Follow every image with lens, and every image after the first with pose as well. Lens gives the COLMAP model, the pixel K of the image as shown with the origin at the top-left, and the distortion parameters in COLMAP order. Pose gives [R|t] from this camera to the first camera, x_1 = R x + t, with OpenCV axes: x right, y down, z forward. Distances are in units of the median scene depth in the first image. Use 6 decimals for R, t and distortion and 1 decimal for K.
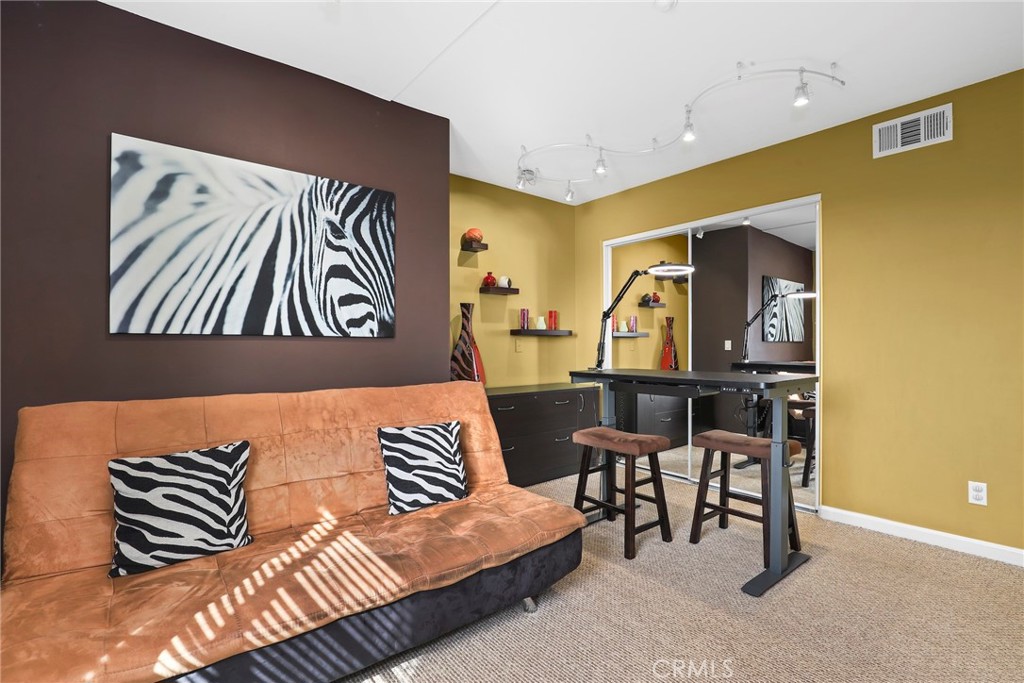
lens RADIAL K [[471.5, 0, 508.7], [0, 471.5, 343.5], [0, 0, 1]] dist [-0.030498, -0.000919]
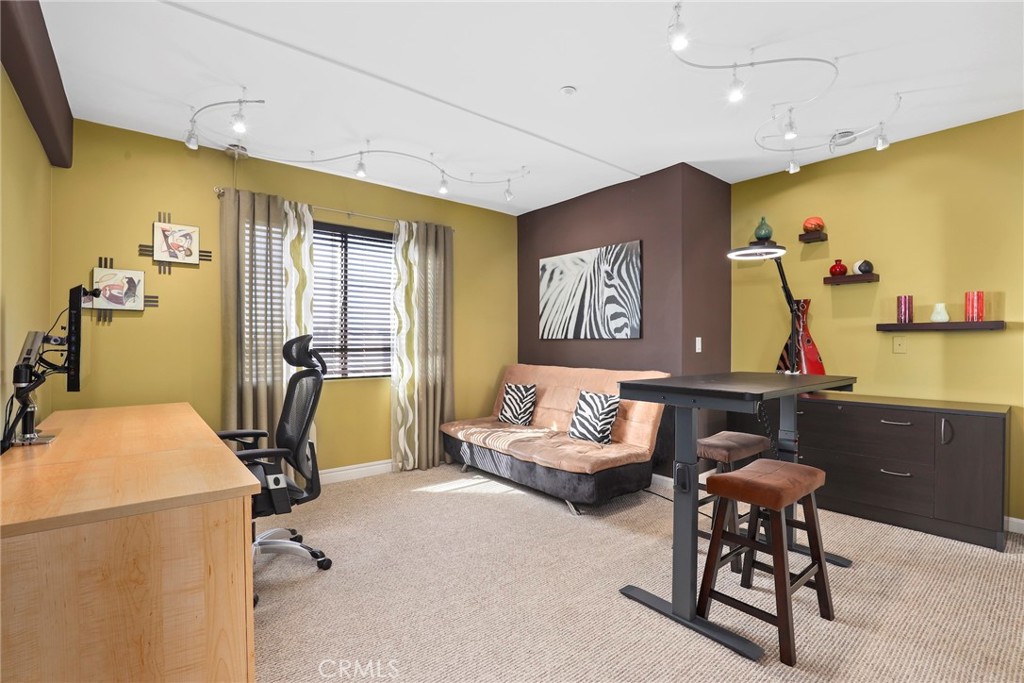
lens RADIAL K [[471.5, 0, 509.6], [0, 471.5, 342.3], [0, 0, 1]] dist [-0.030498, -0.000919]
pose [[-0.002050, 0.000922, -0.999997, 1.325140], [0.005324, 0.999985, 0.000911, -0.005077], [0.999984, -0.005322, -0.002055, 0.644202]]
